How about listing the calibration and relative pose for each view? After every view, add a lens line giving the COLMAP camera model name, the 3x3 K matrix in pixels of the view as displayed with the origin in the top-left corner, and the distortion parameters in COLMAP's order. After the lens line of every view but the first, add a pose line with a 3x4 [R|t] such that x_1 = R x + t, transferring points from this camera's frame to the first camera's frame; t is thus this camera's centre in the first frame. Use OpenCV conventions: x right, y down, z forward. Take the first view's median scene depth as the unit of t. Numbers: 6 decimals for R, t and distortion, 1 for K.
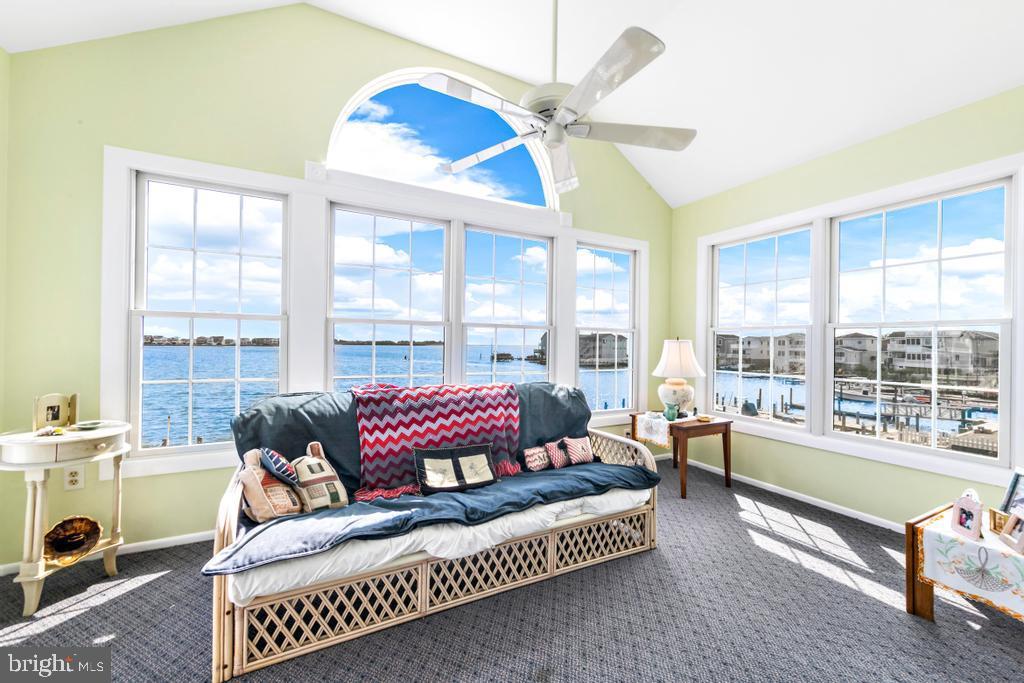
lens RADIAL K [[396.8, 0, 512.8], [0, 396.8, 345.4], [0, 0, 1]] dist [0.011372, 0.000111]
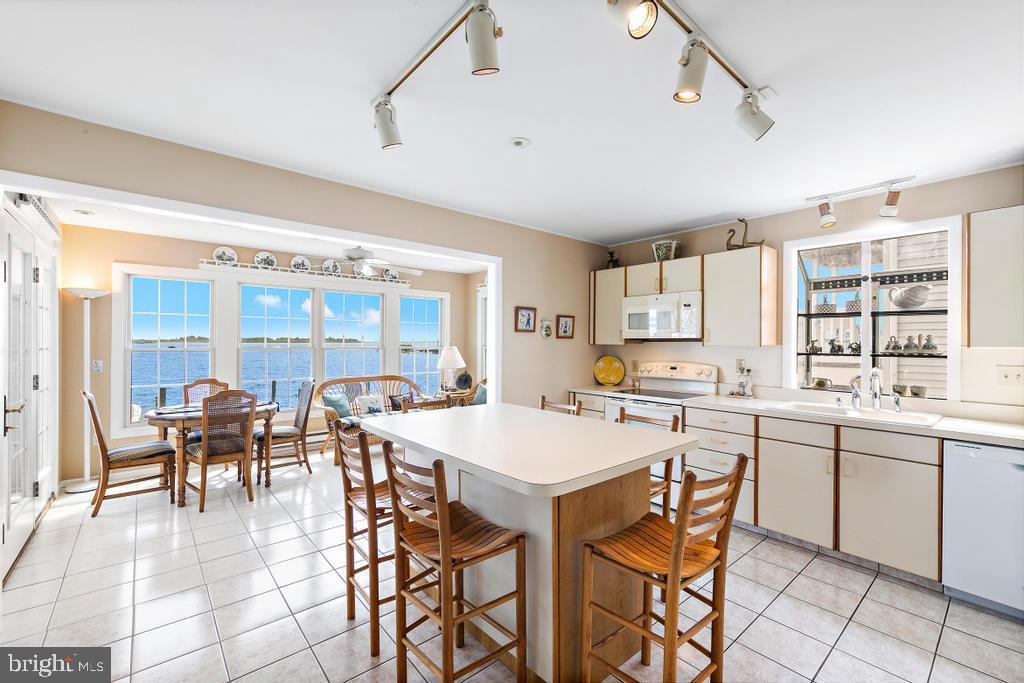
lens RADIAL K [[421.8, 0, 510.8], [0, 421.8, 344.5], [0, 0, 1]] dist [0.001665, -0.000223]
pose [[0.978024, -0.006189, 0.208403, 0.387438], [0.004772, 0.999962, 0.007301, -0.107160], [-0.208440, -0.006146, 0.978016, -1.270287]]
